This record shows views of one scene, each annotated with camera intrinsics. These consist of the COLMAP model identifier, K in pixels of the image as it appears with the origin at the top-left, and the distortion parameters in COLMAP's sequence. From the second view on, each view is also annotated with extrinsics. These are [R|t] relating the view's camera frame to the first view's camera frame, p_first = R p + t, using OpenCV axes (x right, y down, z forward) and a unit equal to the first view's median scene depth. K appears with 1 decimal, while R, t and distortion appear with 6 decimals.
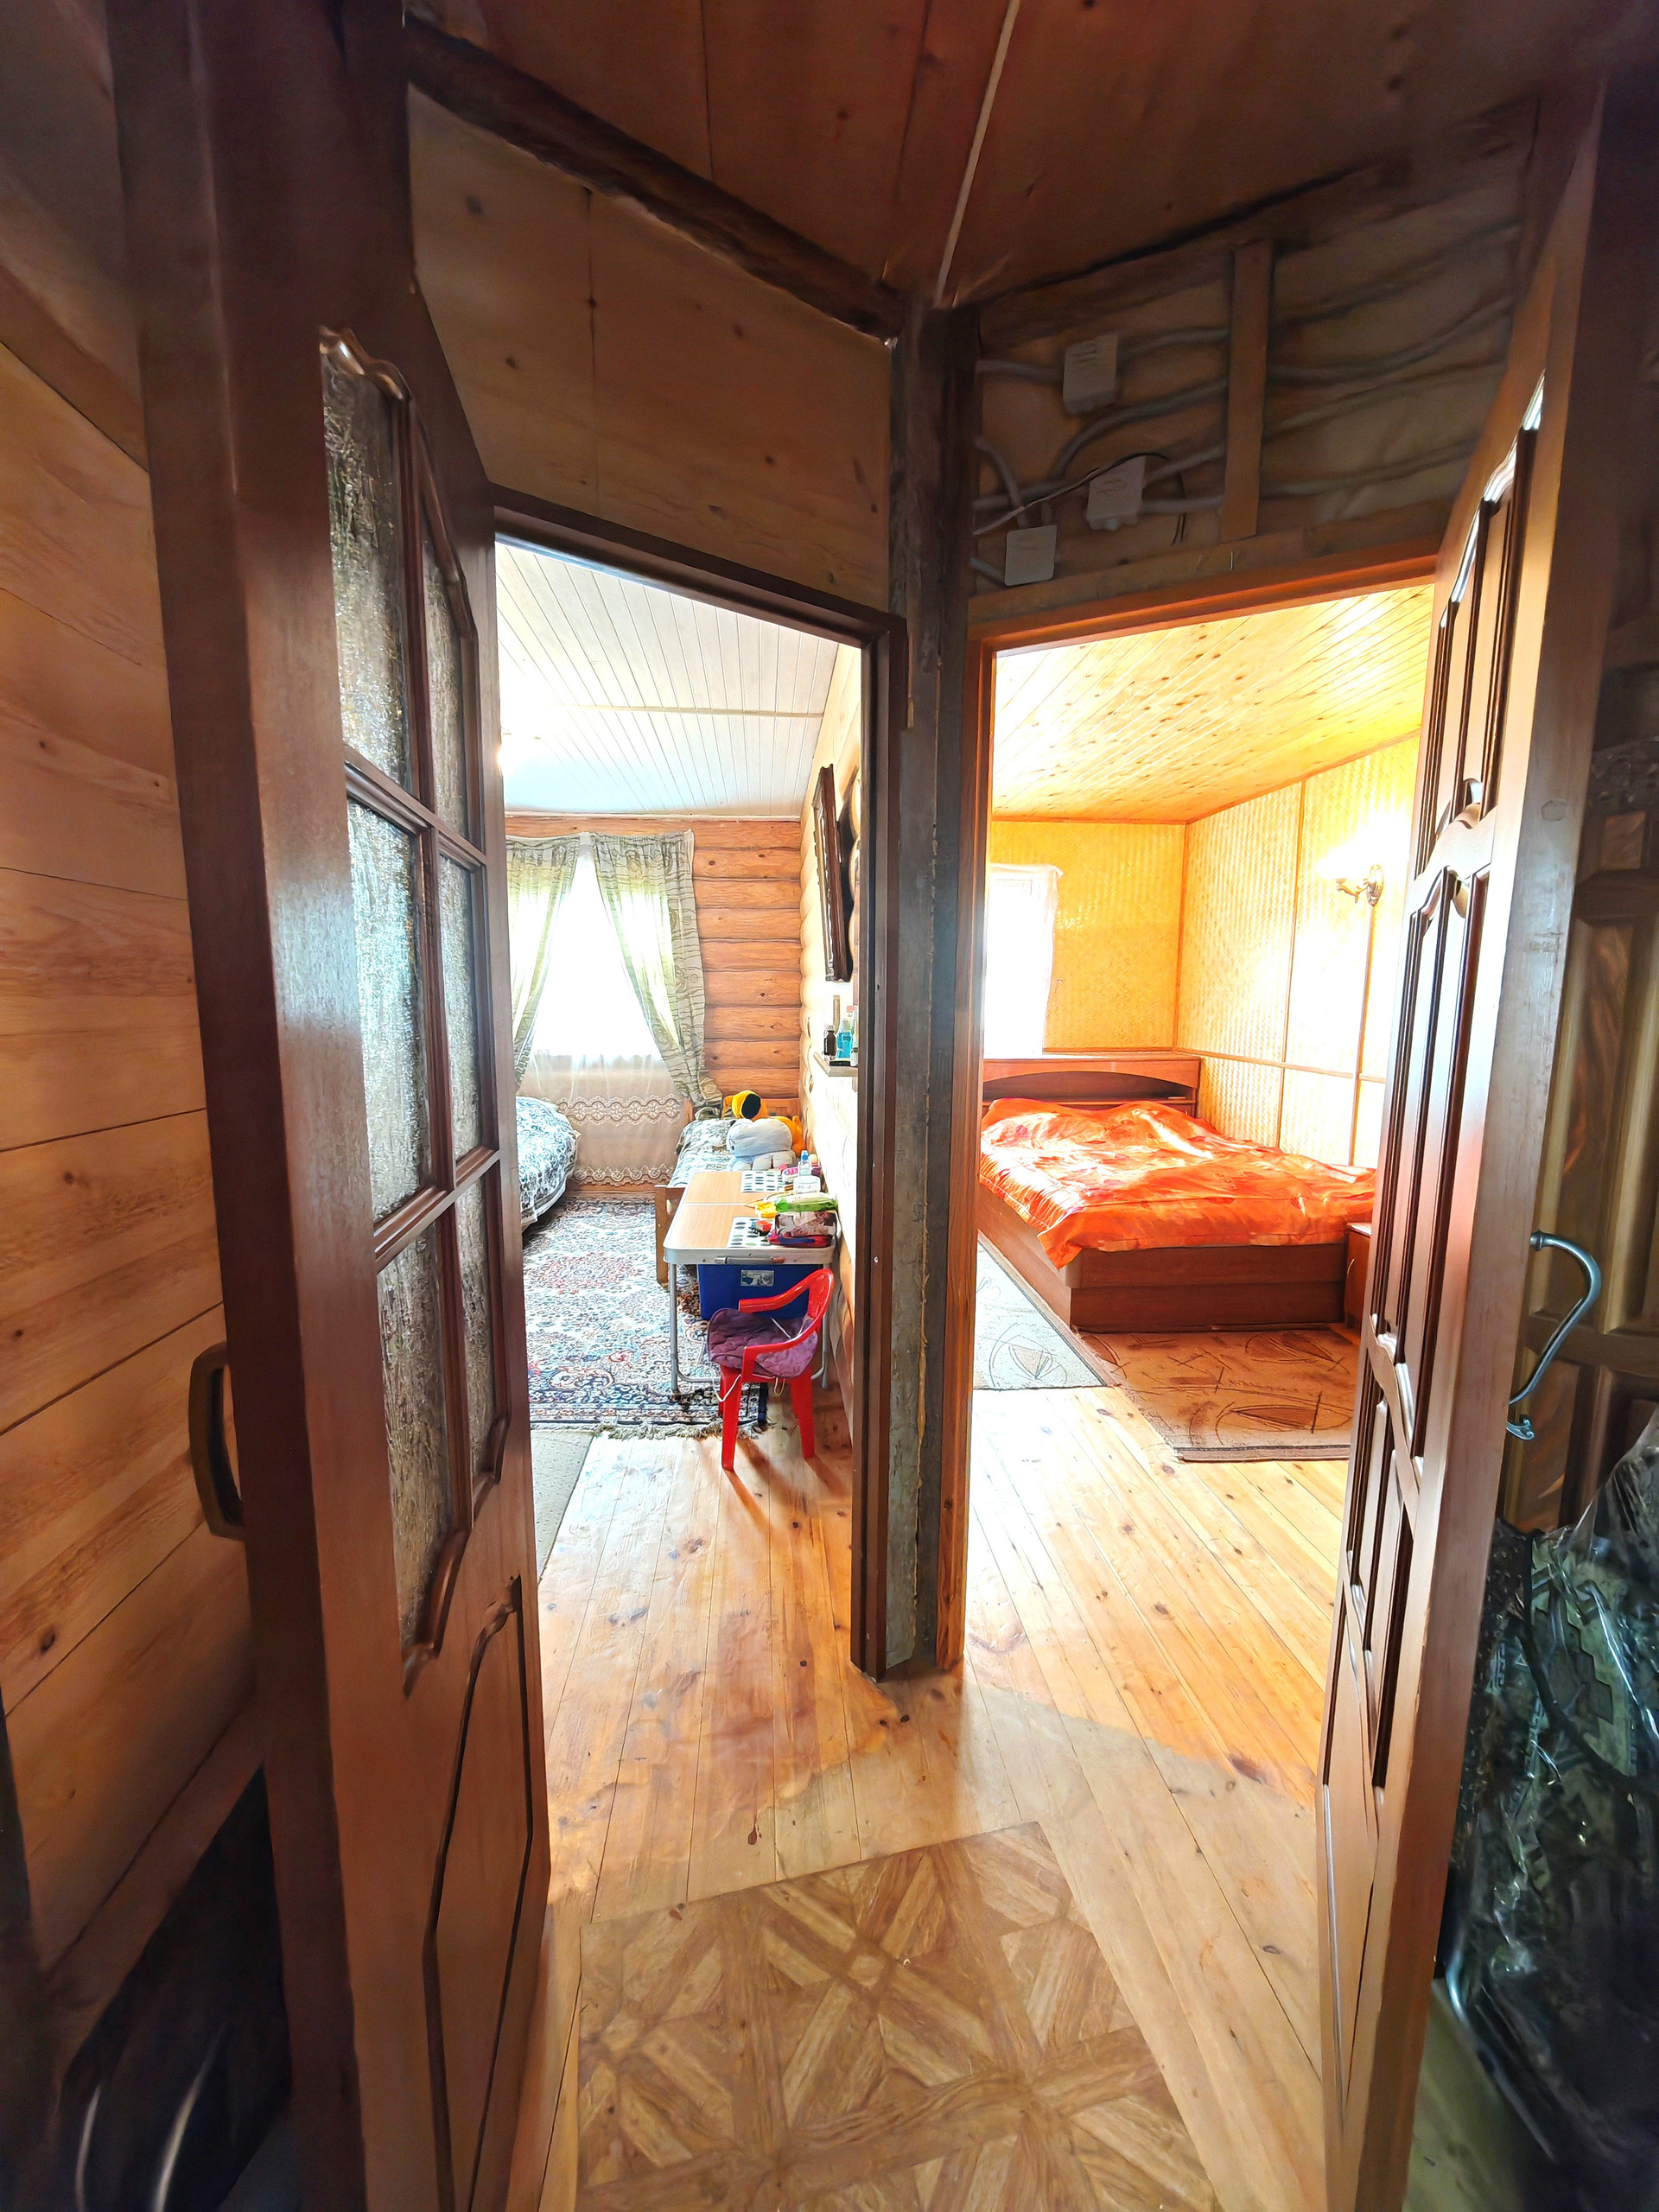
lens RADIAL K [[830.8, 0, 822.8], [0, 830.8, 1105.5], [0, 0, 1]] dist [-0.003152, 0.000732]
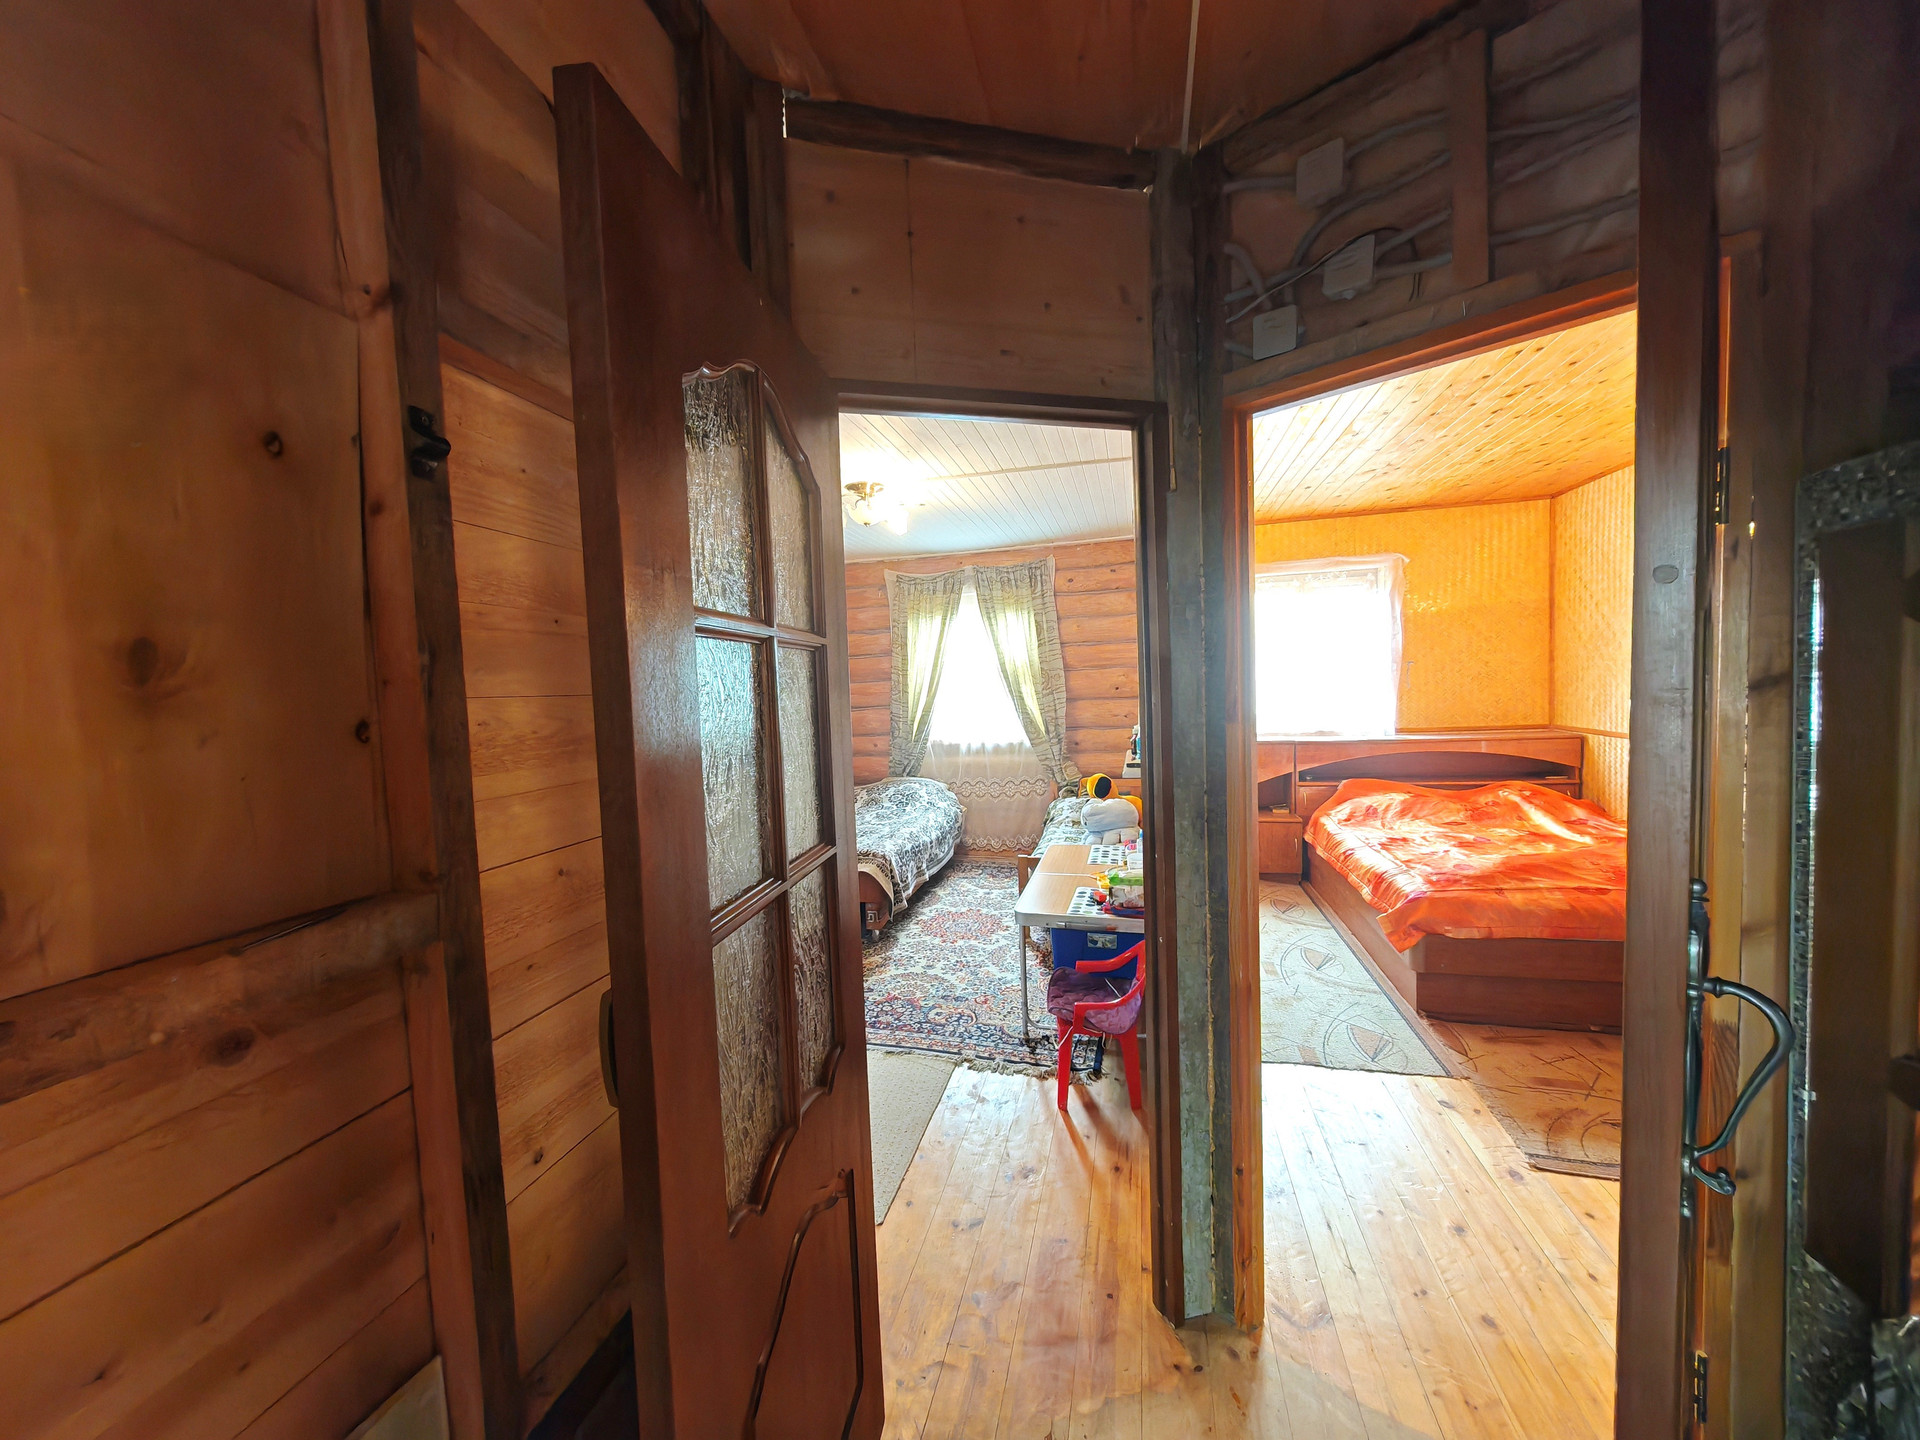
lens RADIAL K [[721.2, 0, 956.1], [0, 721.2, 726.5], [0, 0, 1]] dist [-0.003152, 0.000732]
pose [[0.947304, -0.025636, -0.319308, 0.056150], [0.003256, 0.997512, -0.070427, -0.017957], [0.320319, 0.065676, 0.945030, -0.024519]]
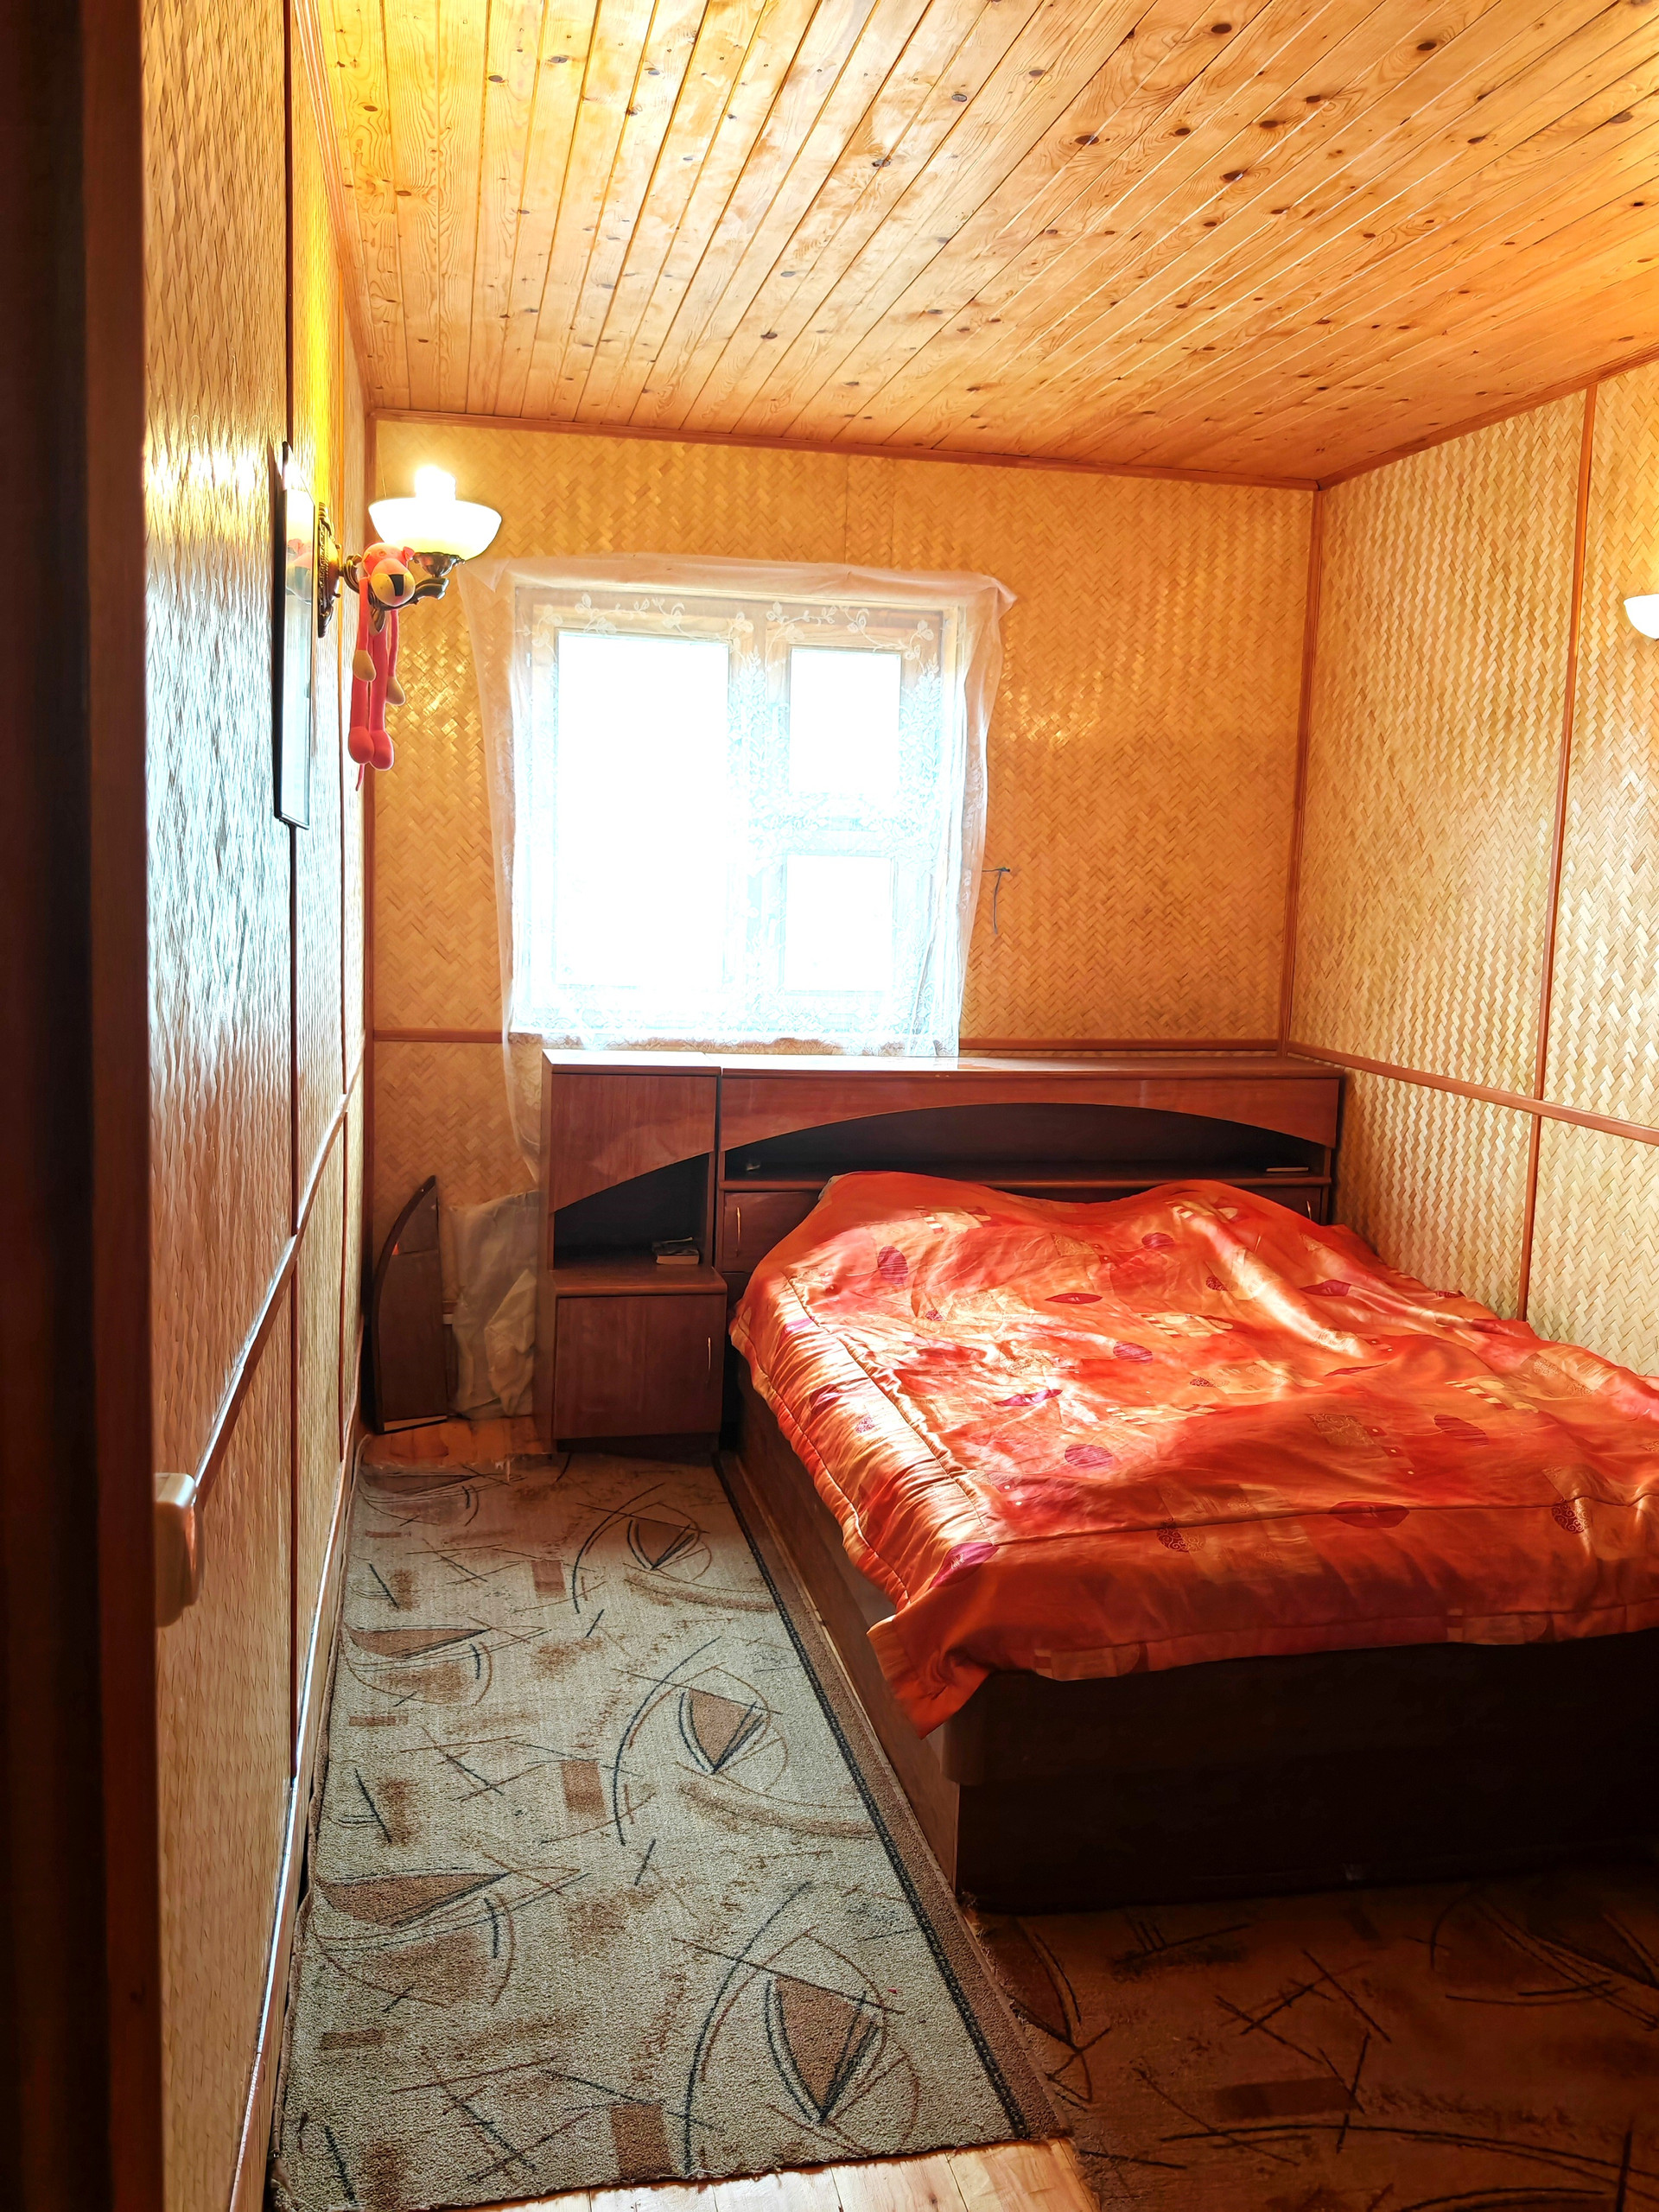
lens RADIAL K [[1821.5, 0, 830.6], [0, 1821.5, 1094.6], [0, 0, 1]] dist [0.025015, -0.053349]
pose [[0.990456, 0.008955, 0.137539, 0.136216], [-0.008697, 0.999959, -0.002479, -0.065437], [-0.137556, 0.001259, 0.990493, 0.246781]]
